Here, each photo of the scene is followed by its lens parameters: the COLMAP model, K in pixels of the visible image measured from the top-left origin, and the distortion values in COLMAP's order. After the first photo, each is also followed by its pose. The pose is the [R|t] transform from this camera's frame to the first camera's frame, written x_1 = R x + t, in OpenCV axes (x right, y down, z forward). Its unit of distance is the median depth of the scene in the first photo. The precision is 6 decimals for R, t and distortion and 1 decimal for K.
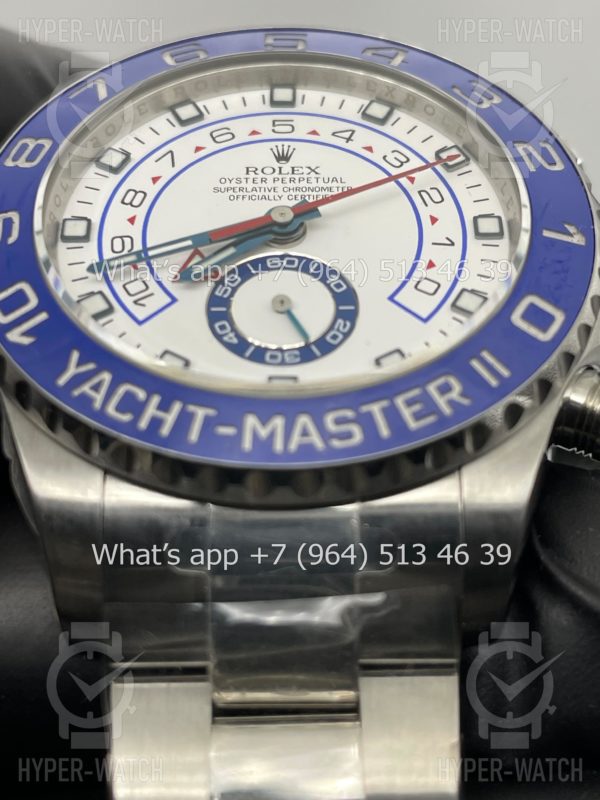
lens RADIAL K [[1263.9, 0, 306.7], [0, 1263.9, 417.7], [0, 0, 1]] dist [0.112590, 0.000000]
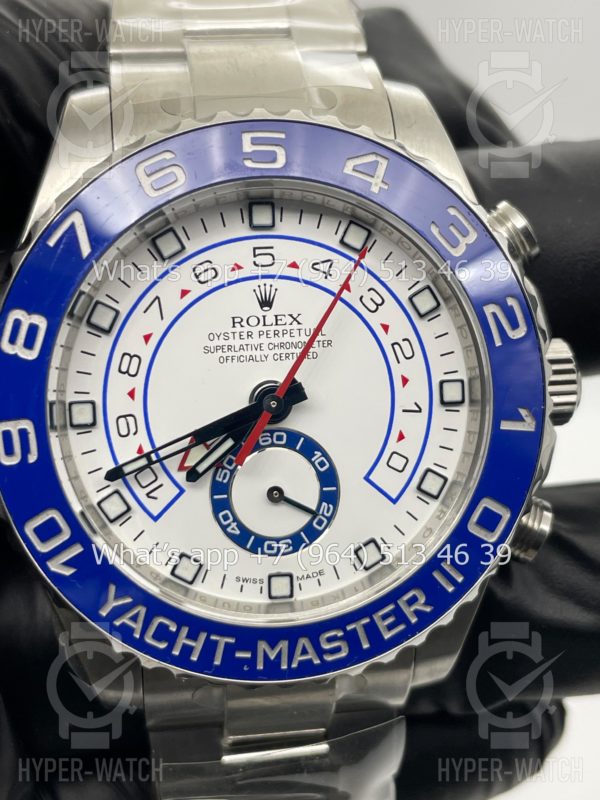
lens RADIAL K [[1263.9, 0, 303.3], [0, 1263.9, 395.9], [0, 0, 1]] dist [0.112590, 0.000000]
pose [[0.989014, -0.047511, 0.139977, -0.147469], [-0.055957, 0.756137, 0.652017, -0.885653], [-0.136820, -0.652687, 0.745171, 0.179849]]
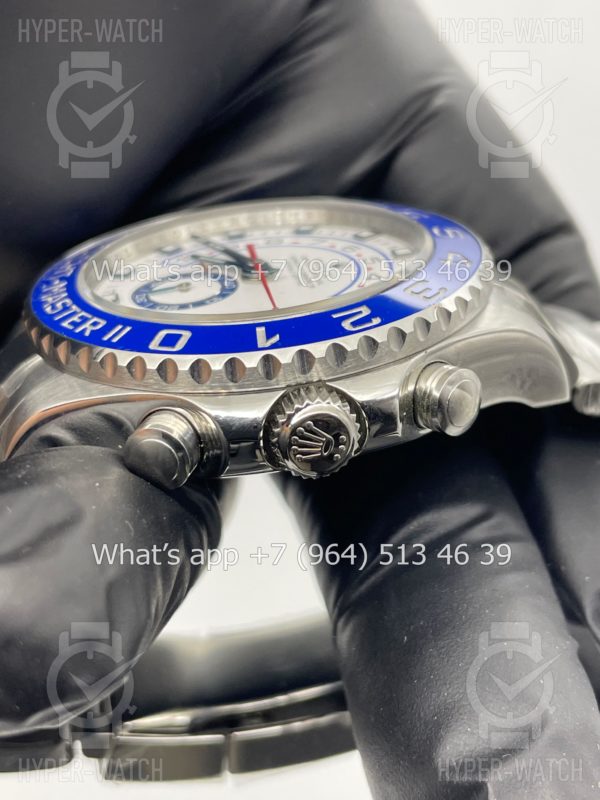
lens RADIAL K [[1263.9, 0, 295.7], [0, 1263.9, 399.7], [0, 0, 1]] dist [0.112590, 0.000000]
pose [[0.185657, 0.415525, -0.890433, 1.279531], [-0.716452, 0.677418, 0.166738, -0.320373], [0.672479, 0.606996, 0.423471, 0.534378]]
